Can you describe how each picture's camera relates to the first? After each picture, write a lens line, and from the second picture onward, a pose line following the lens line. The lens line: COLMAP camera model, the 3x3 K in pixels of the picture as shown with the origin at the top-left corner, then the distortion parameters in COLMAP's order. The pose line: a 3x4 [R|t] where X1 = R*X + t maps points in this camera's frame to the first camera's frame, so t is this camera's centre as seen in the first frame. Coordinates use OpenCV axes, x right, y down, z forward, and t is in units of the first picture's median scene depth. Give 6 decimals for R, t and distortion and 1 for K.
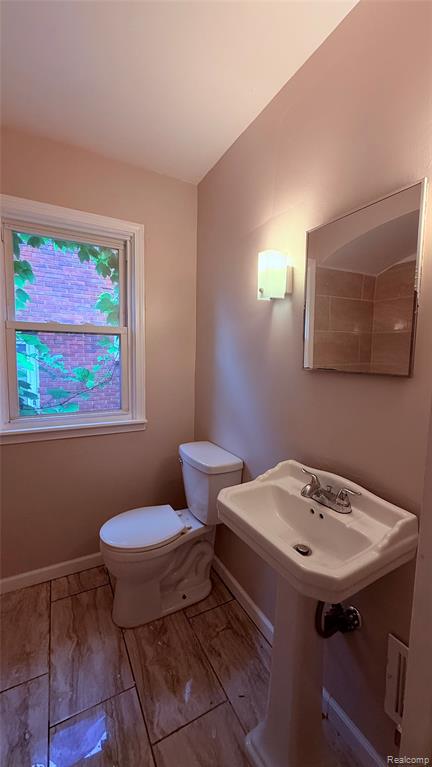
lens RADIAL K [[304.5, 0, 217.3], [0, 304.5, 381.7], [0, 0, 1]] dist [-0.001115, -0.000223]
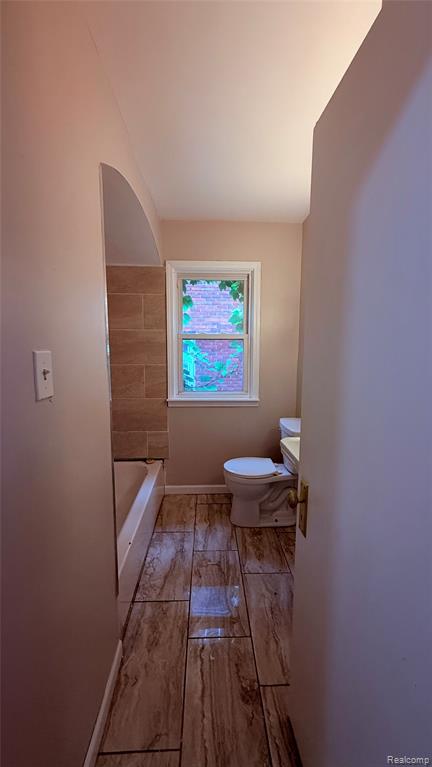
lens RADIAL K [[304.5, 0, 217.3], [0, 304.5, 381.7], [0, 0, 1]] dist [-0.001115, -0.000223]
pose [[0.895553, 0.039892, -0.443163, 0.242353], [-0.027797, 0.999043, 0.033757, 0.001619], [0.444086, -0.017912, 0.895805, -0.393681]]
